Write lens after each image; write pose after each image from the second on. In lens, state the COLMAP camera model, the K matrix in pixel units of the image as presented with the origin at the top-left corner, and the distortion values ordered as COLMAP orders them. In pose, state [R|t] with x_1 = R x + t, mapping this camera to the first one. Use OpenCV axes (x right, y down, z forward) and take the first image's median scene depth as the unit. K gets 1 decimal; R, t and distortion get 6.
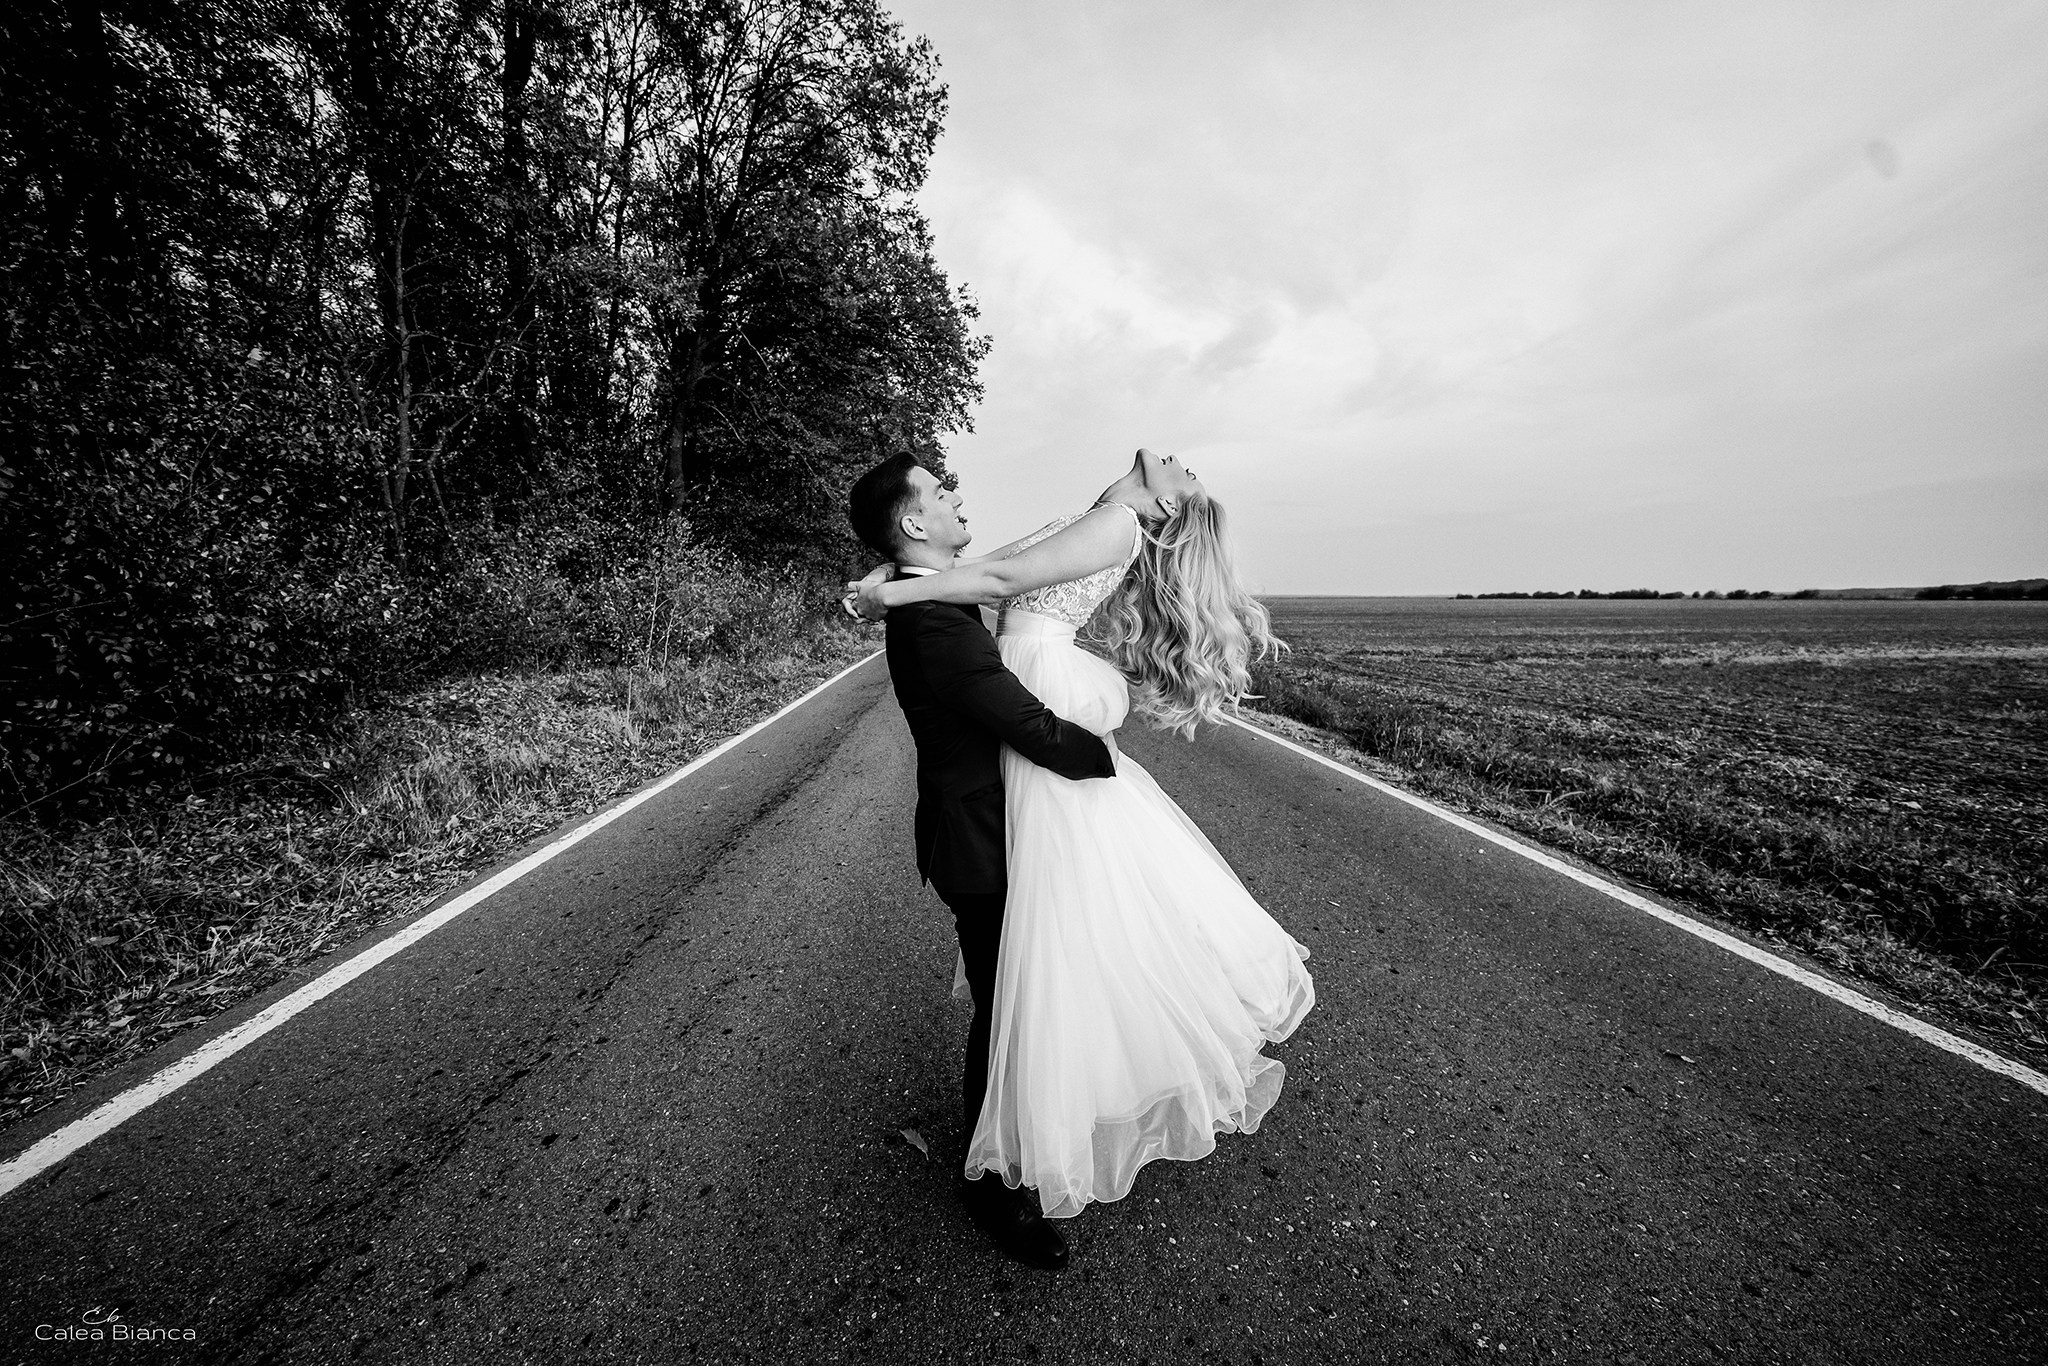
lens RADIAL K [[760.9, 0, 1026.8], [0, 760.9, 684.2], [0, 0, 1]] dist [-0.001551, -0.000033]
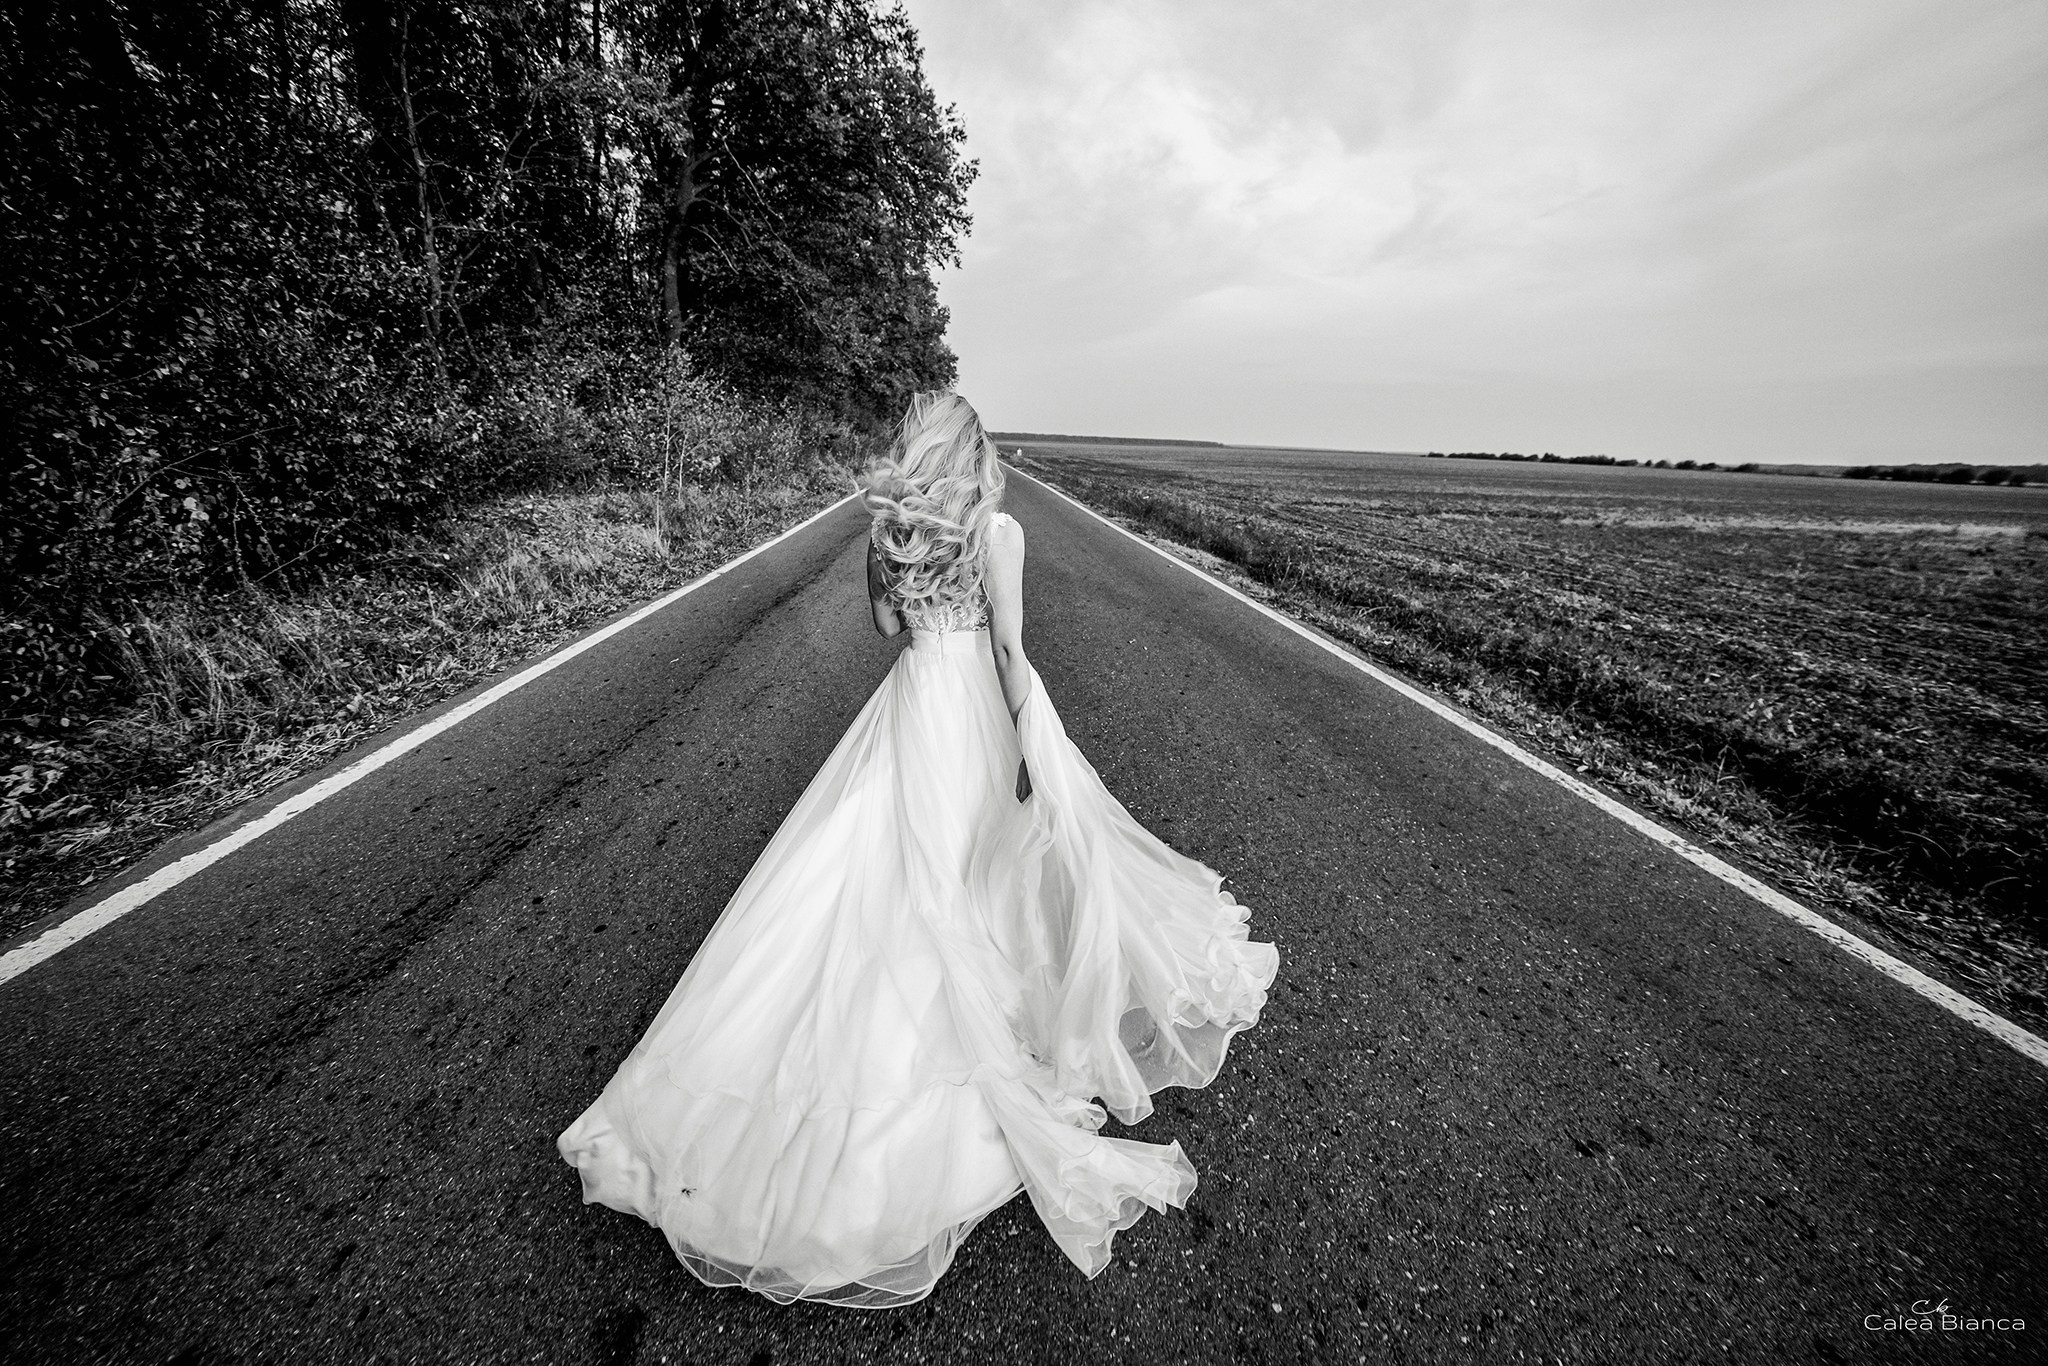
lens RADIAL K [[718.0, 0, 1022.9], [0, 718.0, 690.0], [0, 0, 1]] dist [-0.017643, -0.000218]
pose [[0.999370, 0.031597, 0.016157, 0.025394], [-0.034395, 0.974514, 0.221674, 0.009585], [-0.008741, -0.222090, 0.974987, -0.100295]]
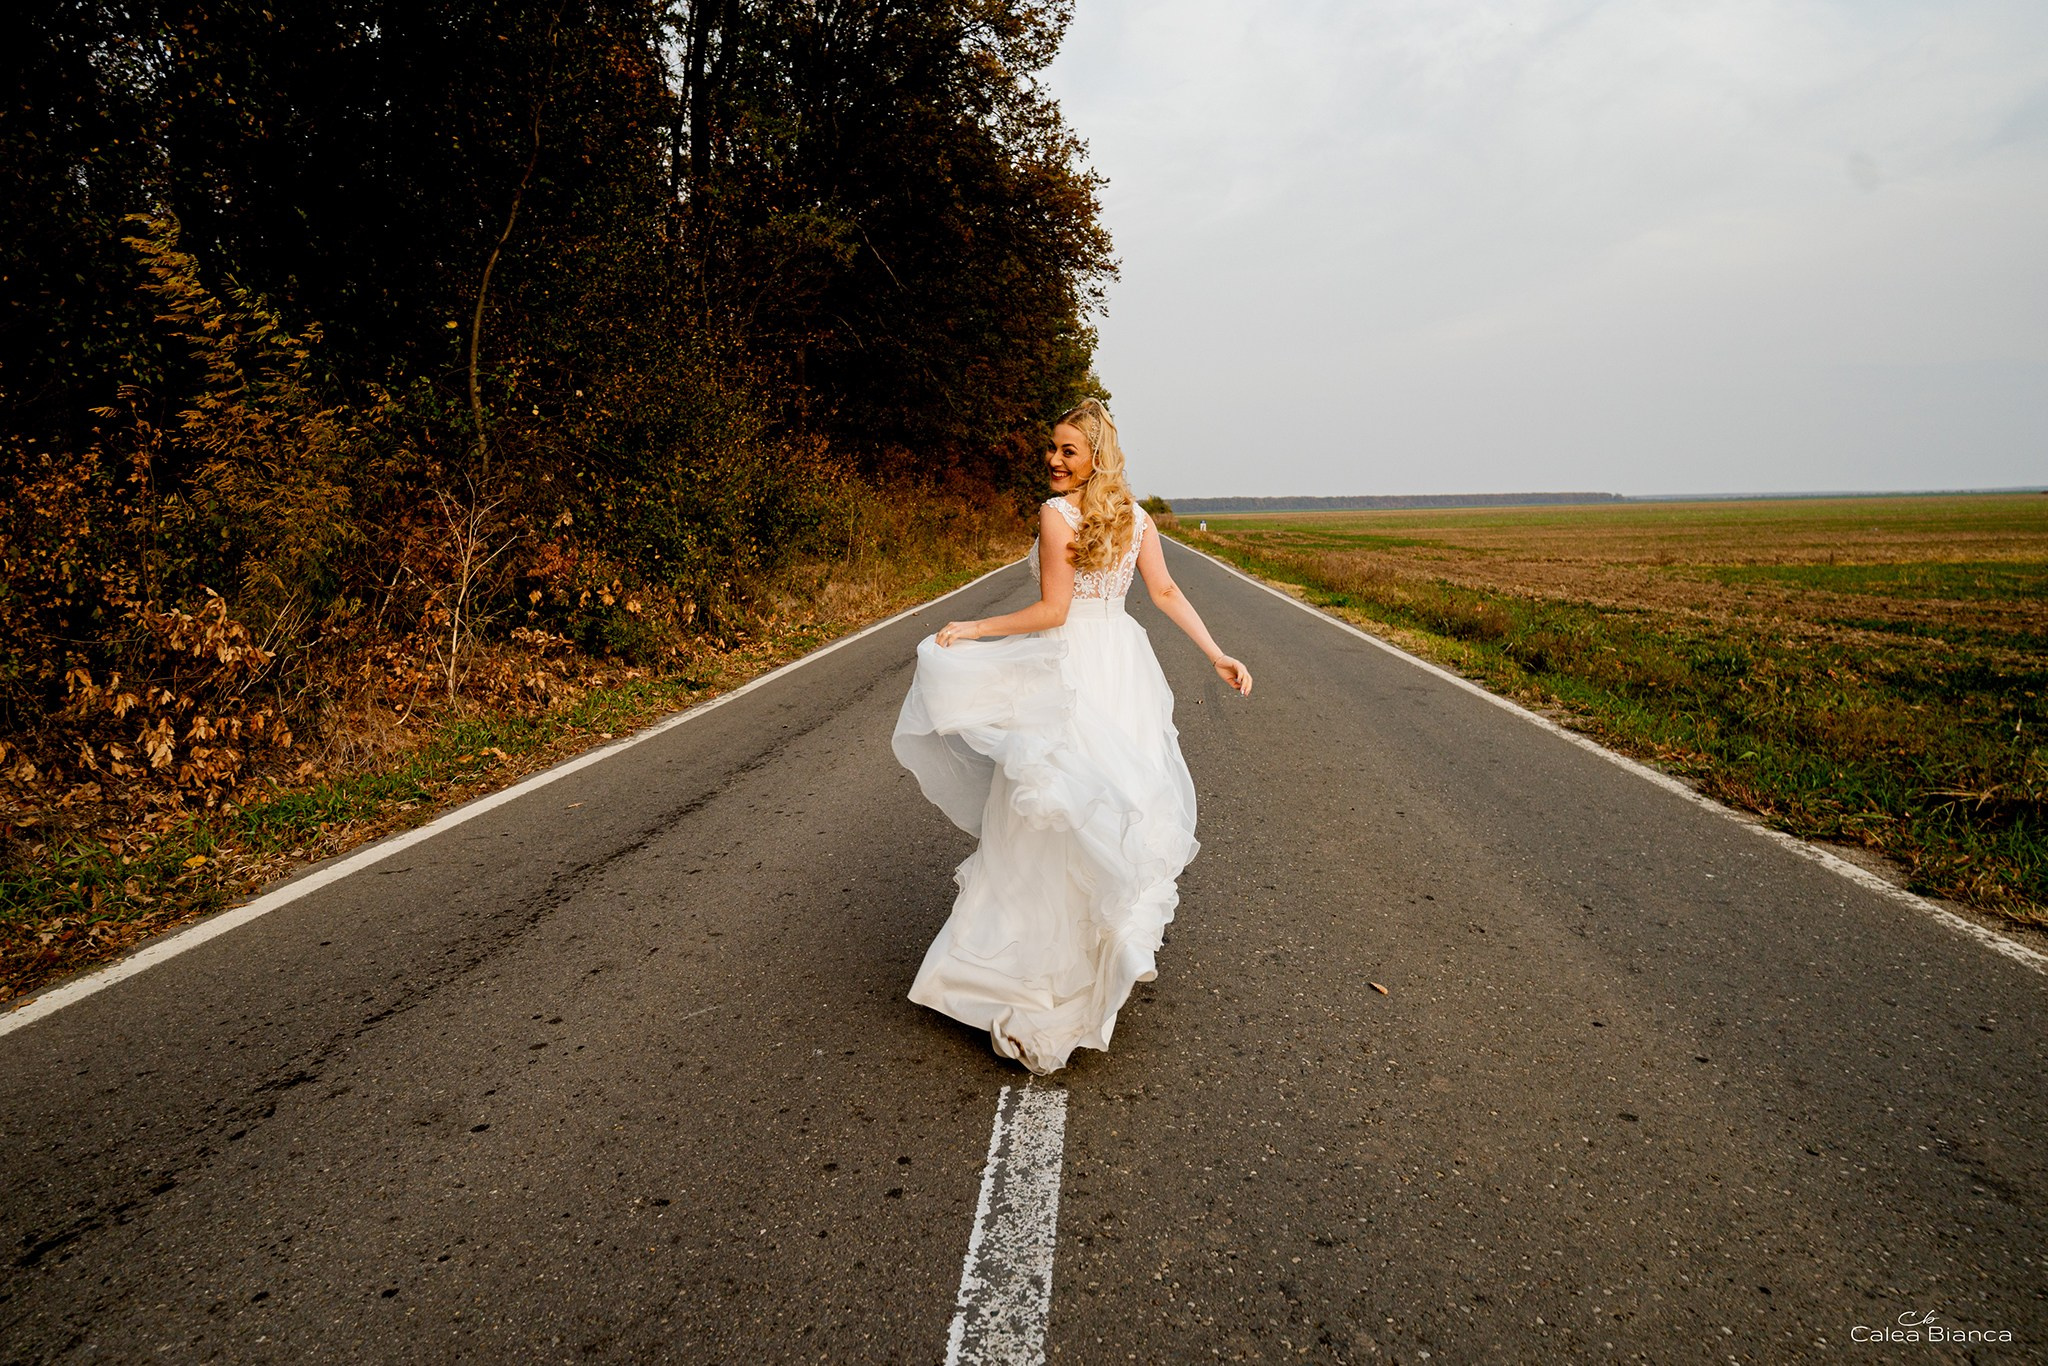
lens RADIAL K [[1393.9, 0, 1021.7], [0, 1393.9, 683.2], [0, 0, 1]] dist [-0.017891, 0.000159]
pose [[0.988727, 0.003262, -0.149692, 0.120945], [-0.001971, 0.999960, 0.008776, 0.121404], [0.149714, -0.008382, 0.988694, -0.998497]]
